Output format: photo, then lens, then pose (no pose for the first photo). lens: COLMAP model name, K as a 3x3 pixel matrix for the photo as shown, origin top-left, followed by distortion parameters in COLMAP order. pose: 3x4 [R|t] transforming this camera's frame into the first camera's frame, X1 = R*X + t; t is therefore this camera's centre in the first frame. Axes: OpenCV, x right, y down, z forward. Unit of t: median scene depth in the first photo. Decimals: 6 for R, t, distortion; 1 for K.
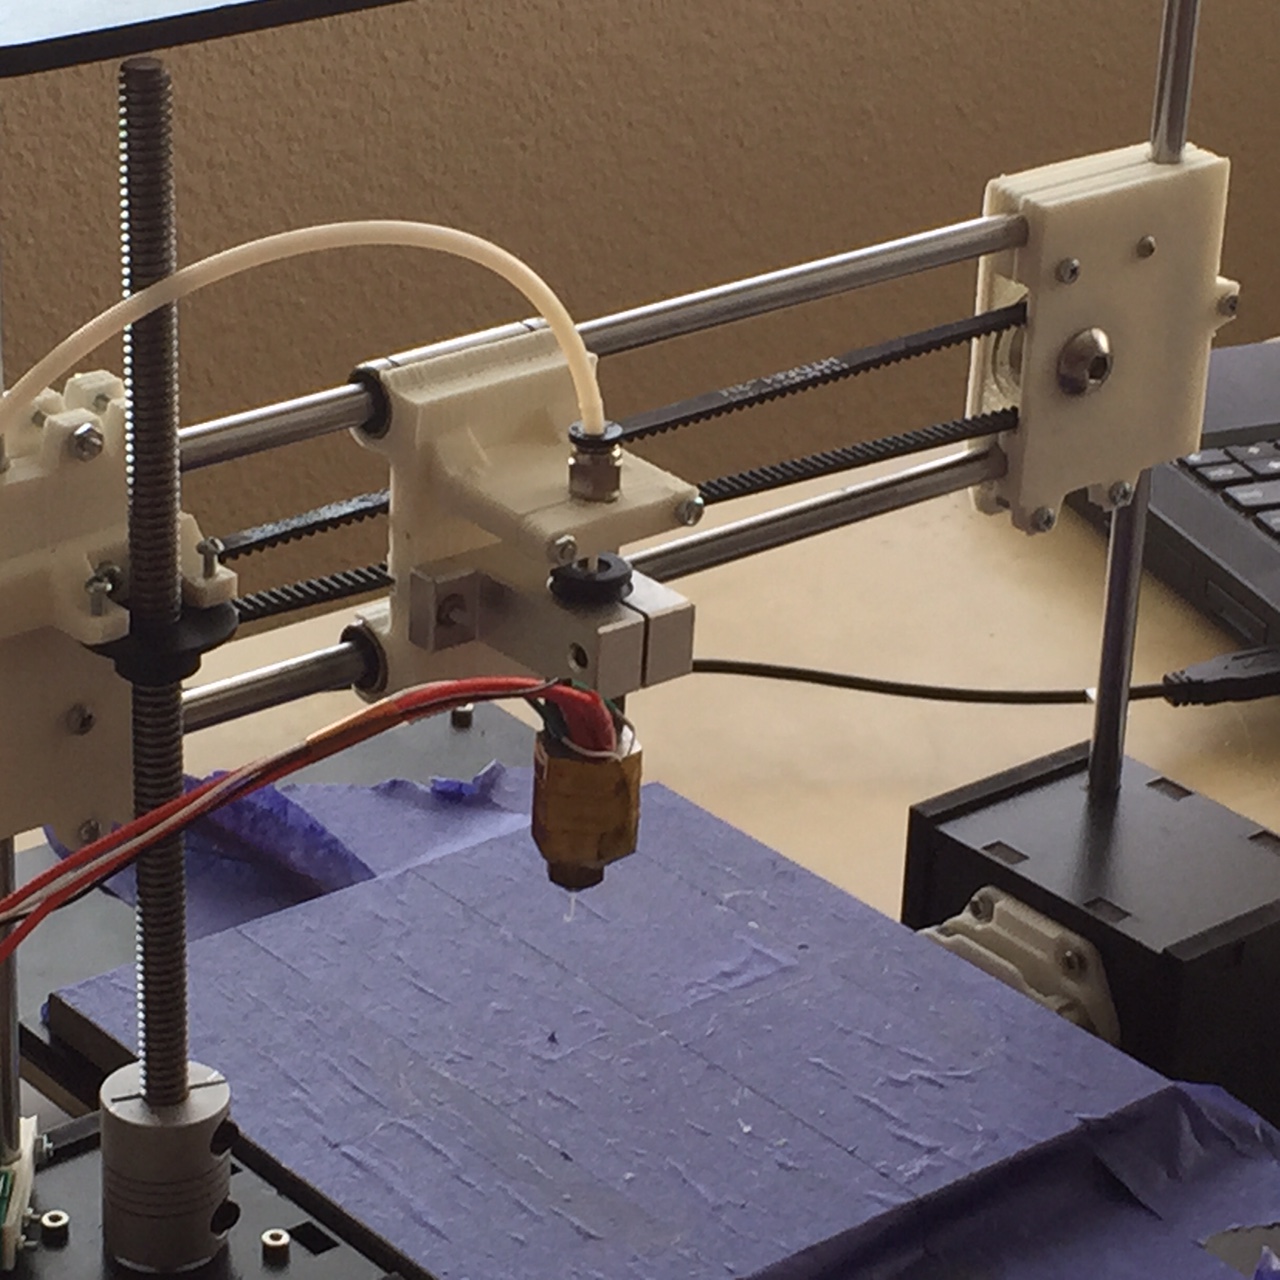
lens RADIAL K [[4204.5, 0, 640.0], [0, 4204.5, 640.0], [0, 0, 1]] dist [0.014359, -0.295100]
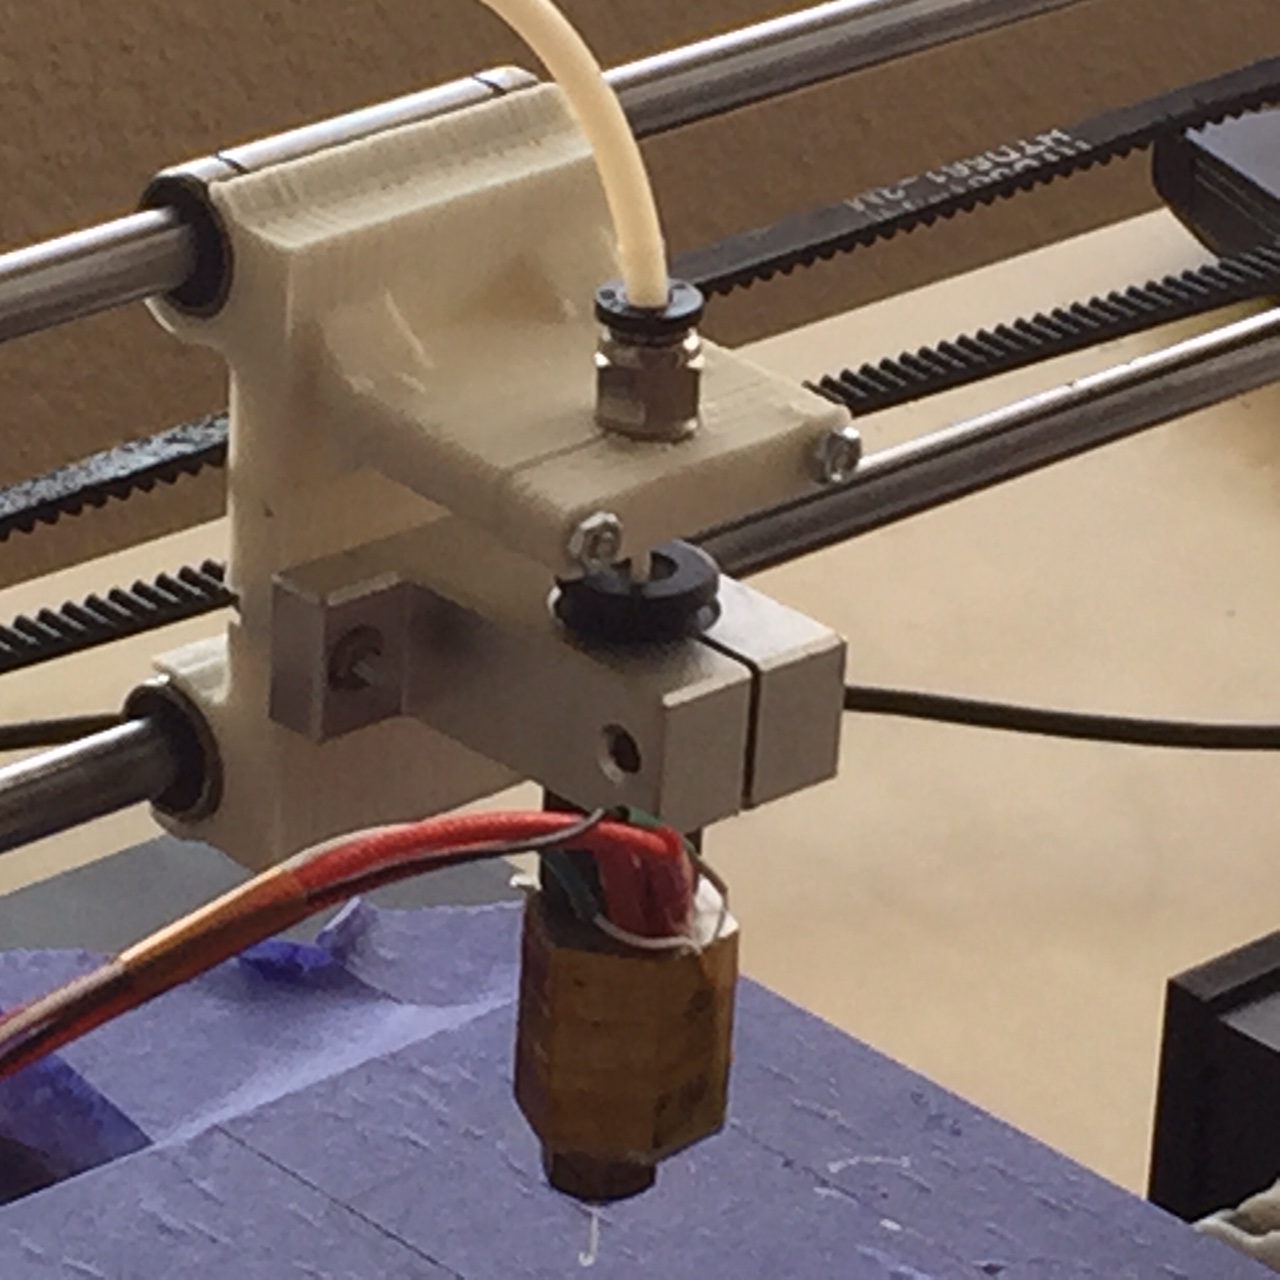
lens RADIAL K [[7351.9, 0, 640.0], [0, 7351.9, 640.0], [0, 0, 1]] dist [0.072649, 1.491699]
pose [[0.999299, -0.016511, 0.033592, -0.040115], [0.016075, 0.999784, 0.013211, -0.020084], [-0.033803, -0.012662, 0.999348, 0.122862]]
